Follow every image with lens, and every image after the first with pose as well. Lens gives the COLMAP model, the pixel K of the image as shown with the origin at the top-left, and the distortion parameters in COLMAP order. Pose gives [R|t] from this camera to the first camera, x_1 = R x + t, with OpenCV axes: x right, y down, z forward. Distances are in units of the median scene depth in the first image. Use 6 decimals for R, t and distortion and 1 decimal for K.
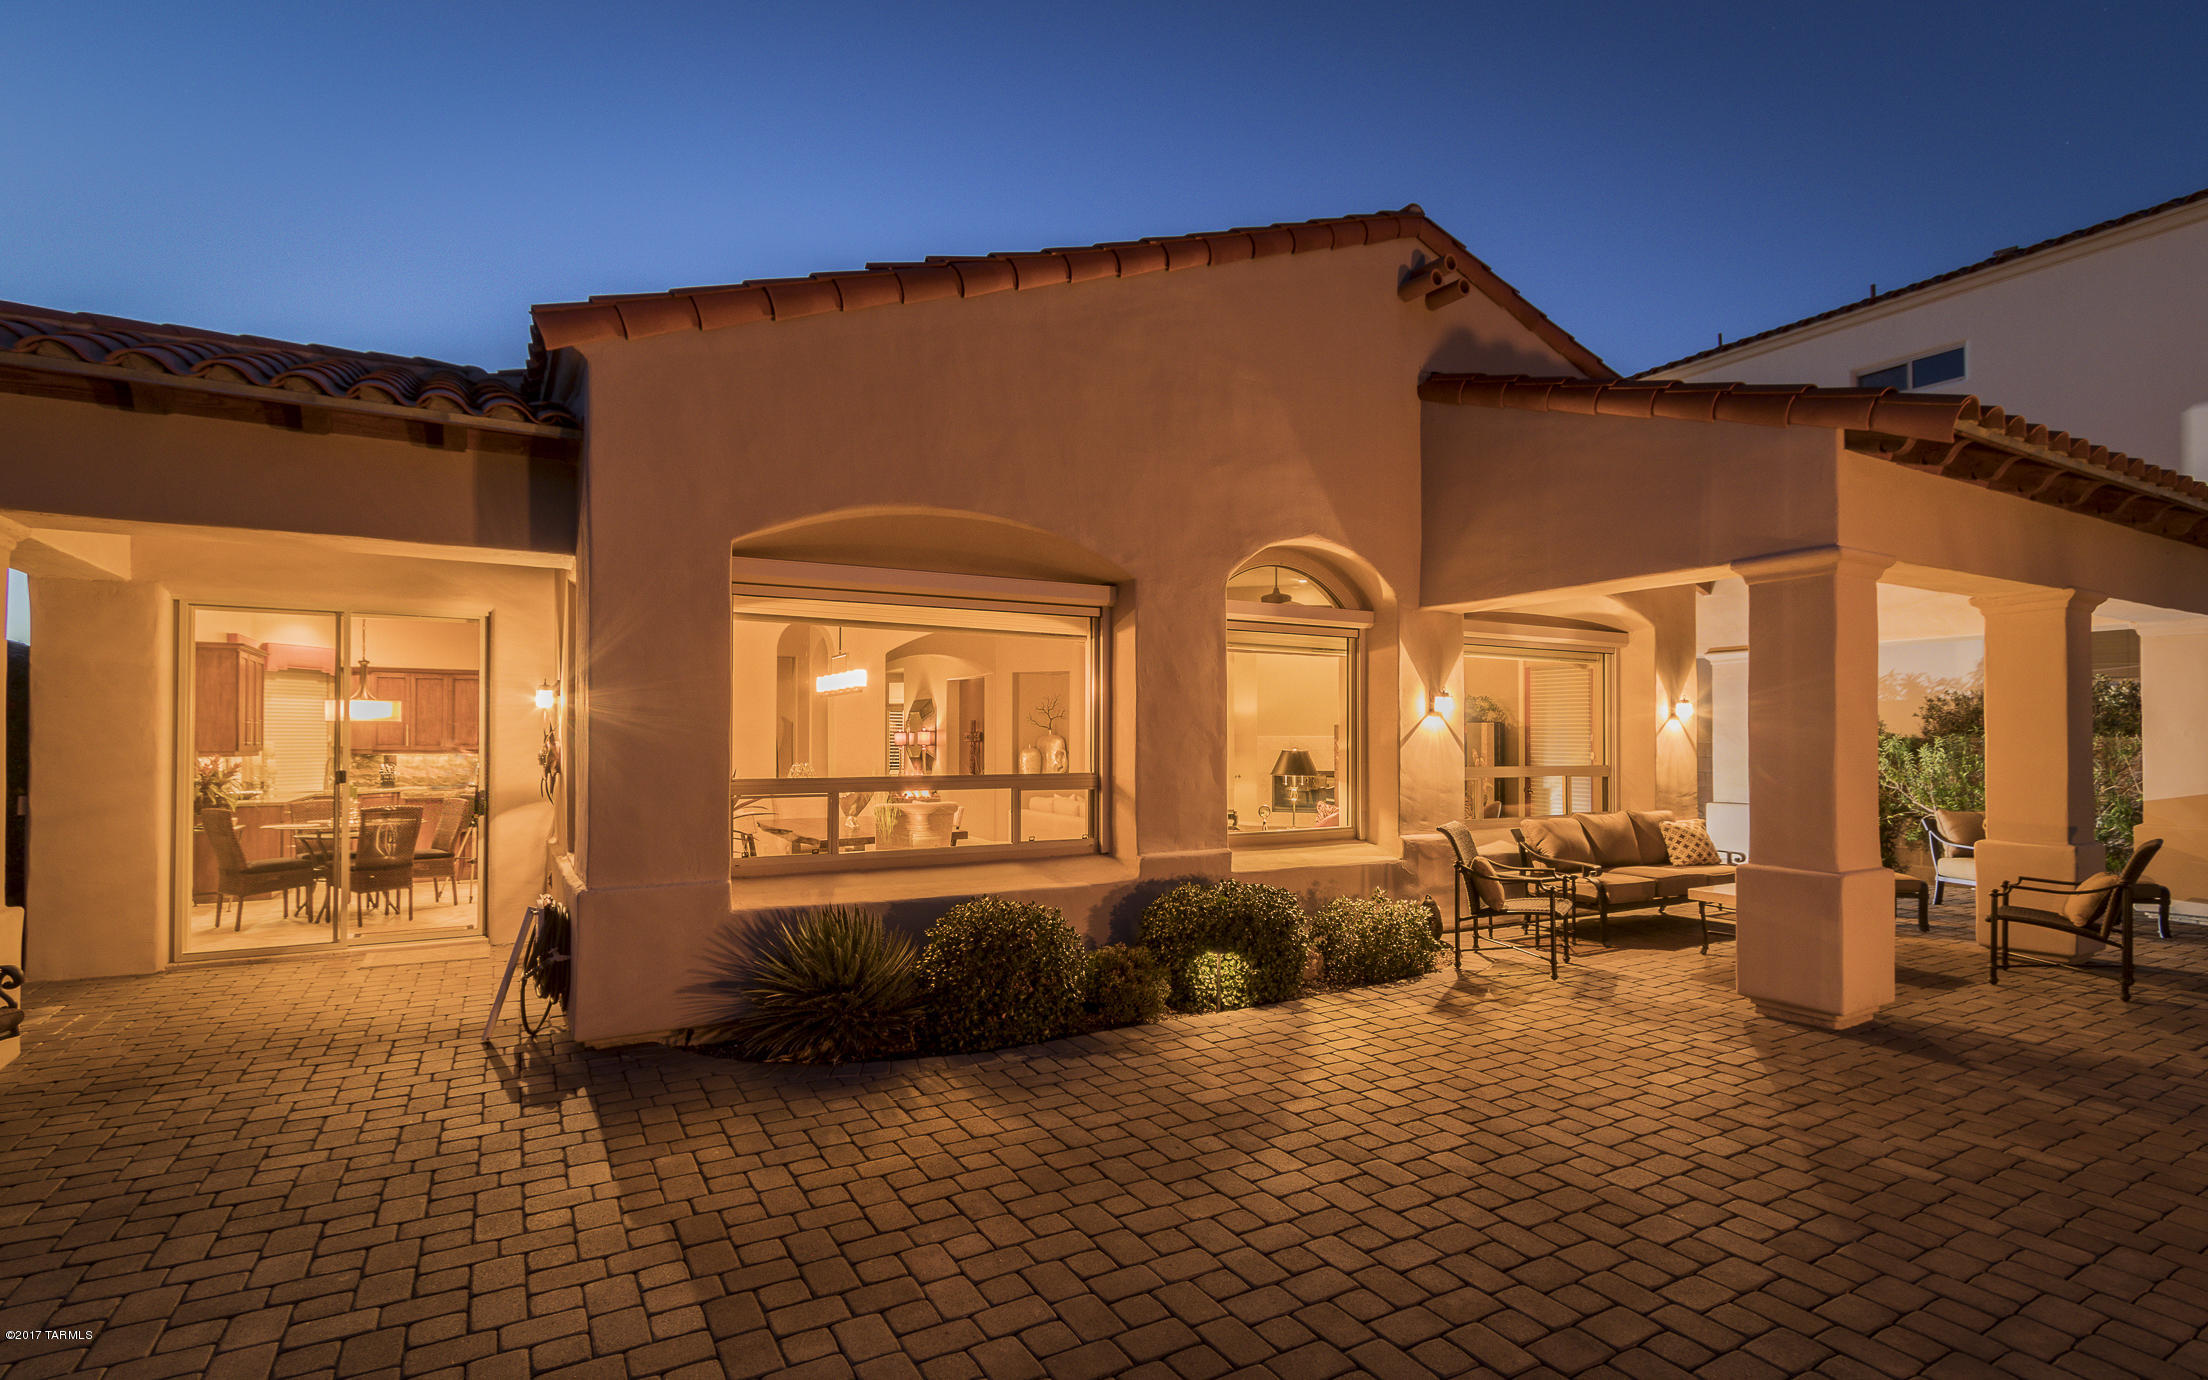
lens RADIAL K [[1032.0, 0, 1106.1], [0, 1032.0, 722.7], [0, 0, 1]] dist [0.024284, 0.000119]
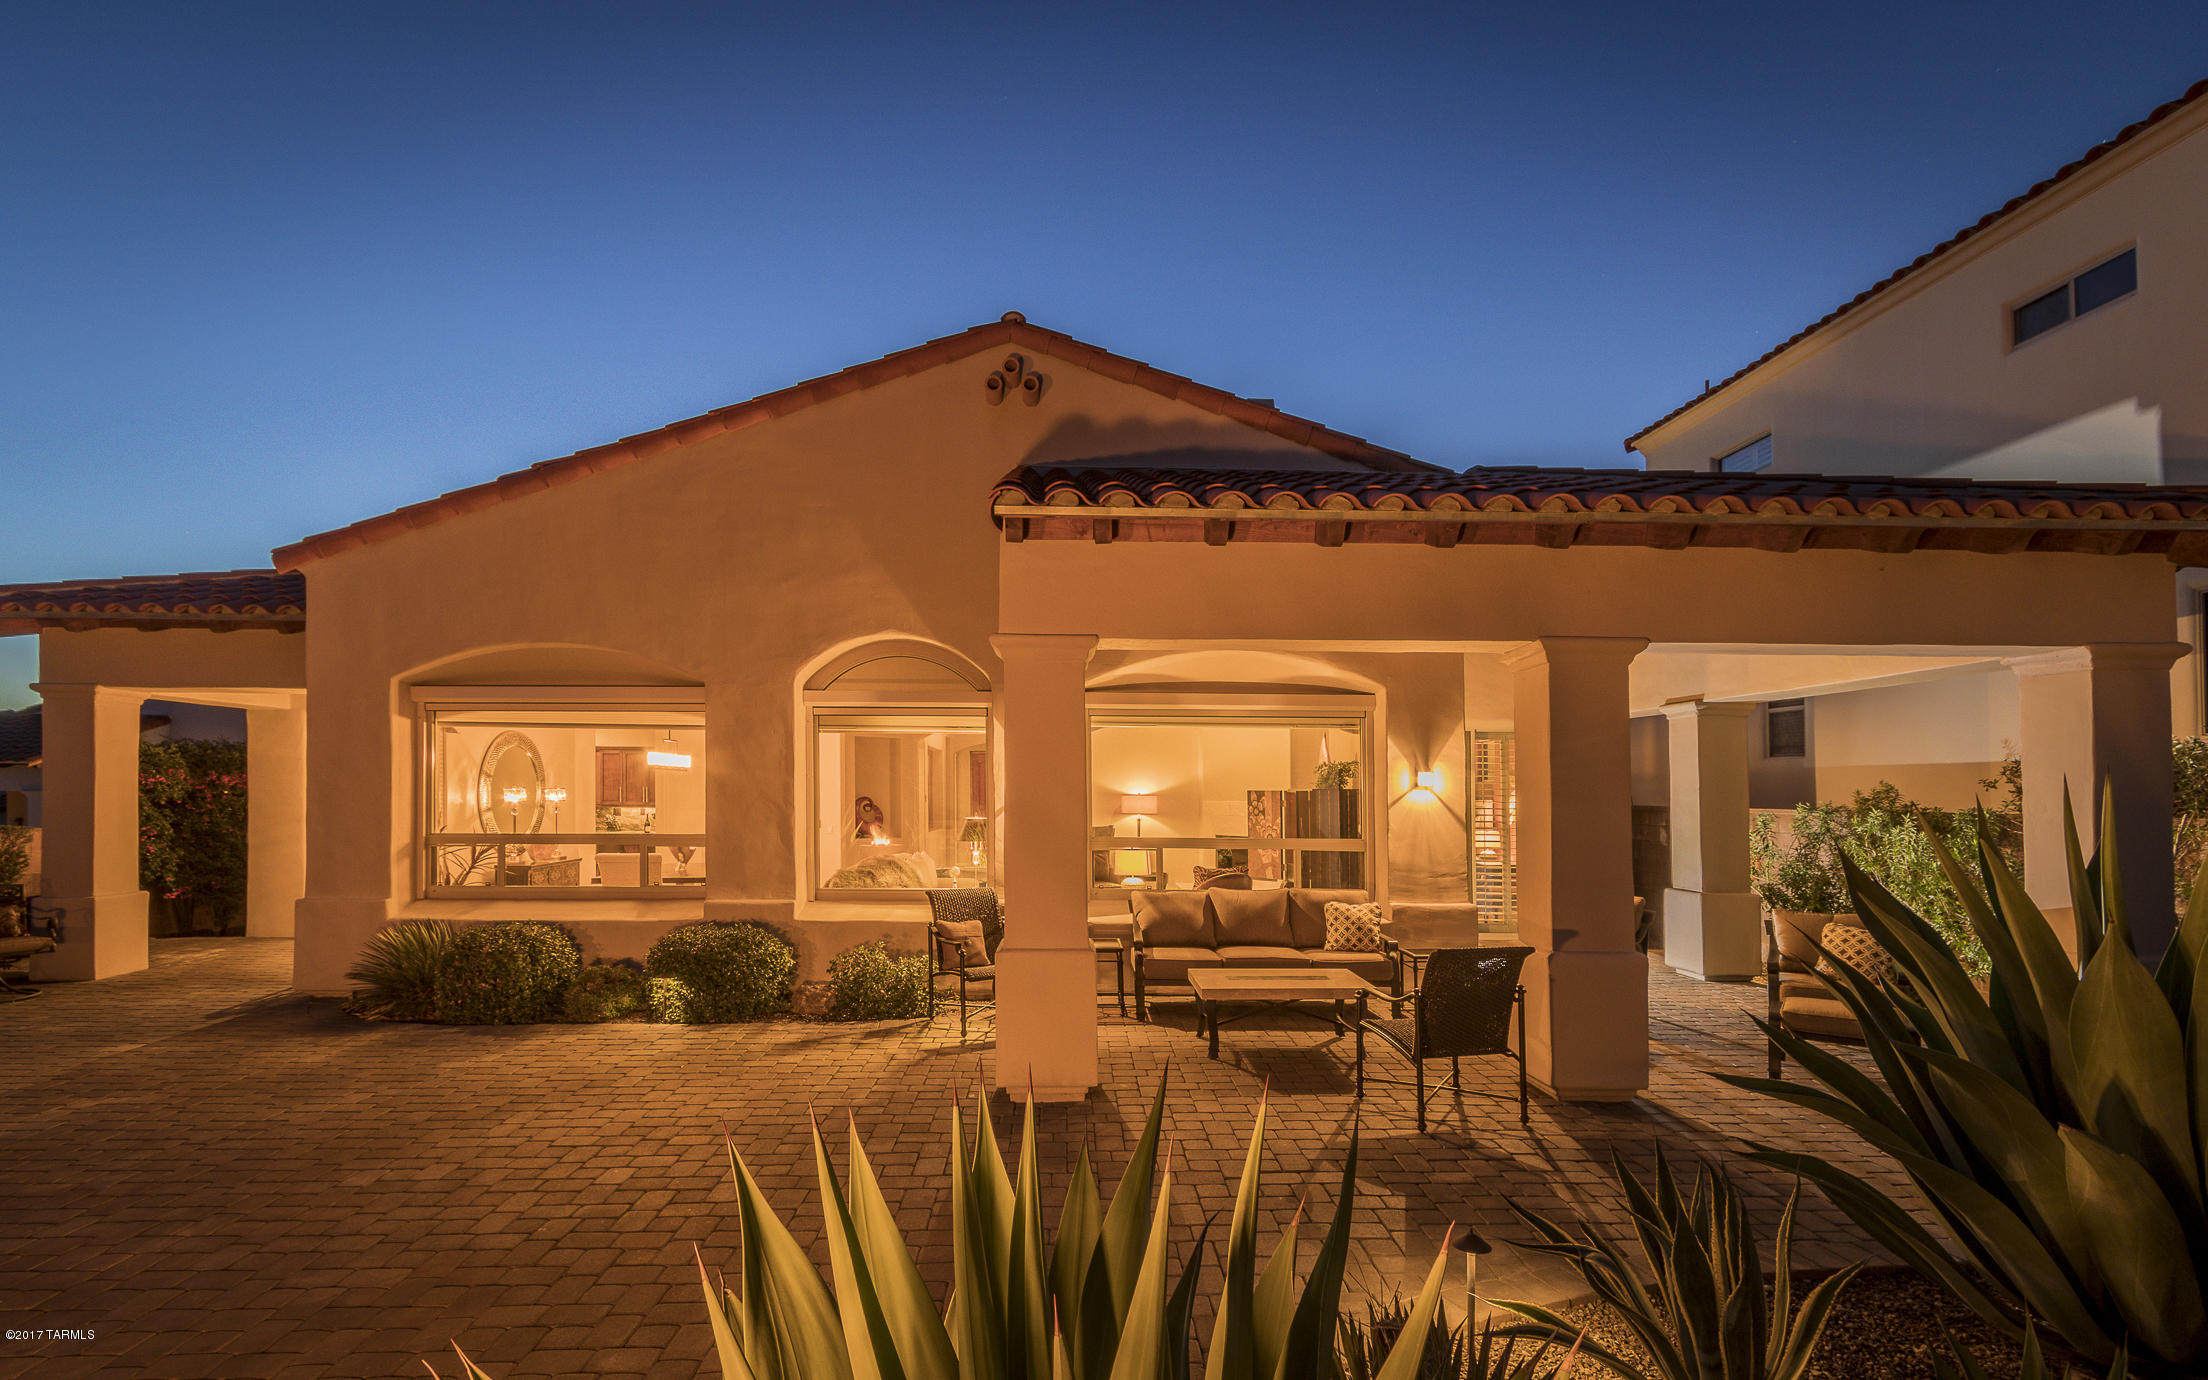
lens RADIAL K [[1041.9, 0, 1098.1], [0, 1041.9, 777.8], [0, 0, 1]] dist [0.016532, 0.000110]
pose [[0.869921, -0.000572, -0.493190, 1.094732], [0.002145, 0.999994, 0.002624, -0.024086], [0.493186, -0.003340, 0.869917, 0.126687]]
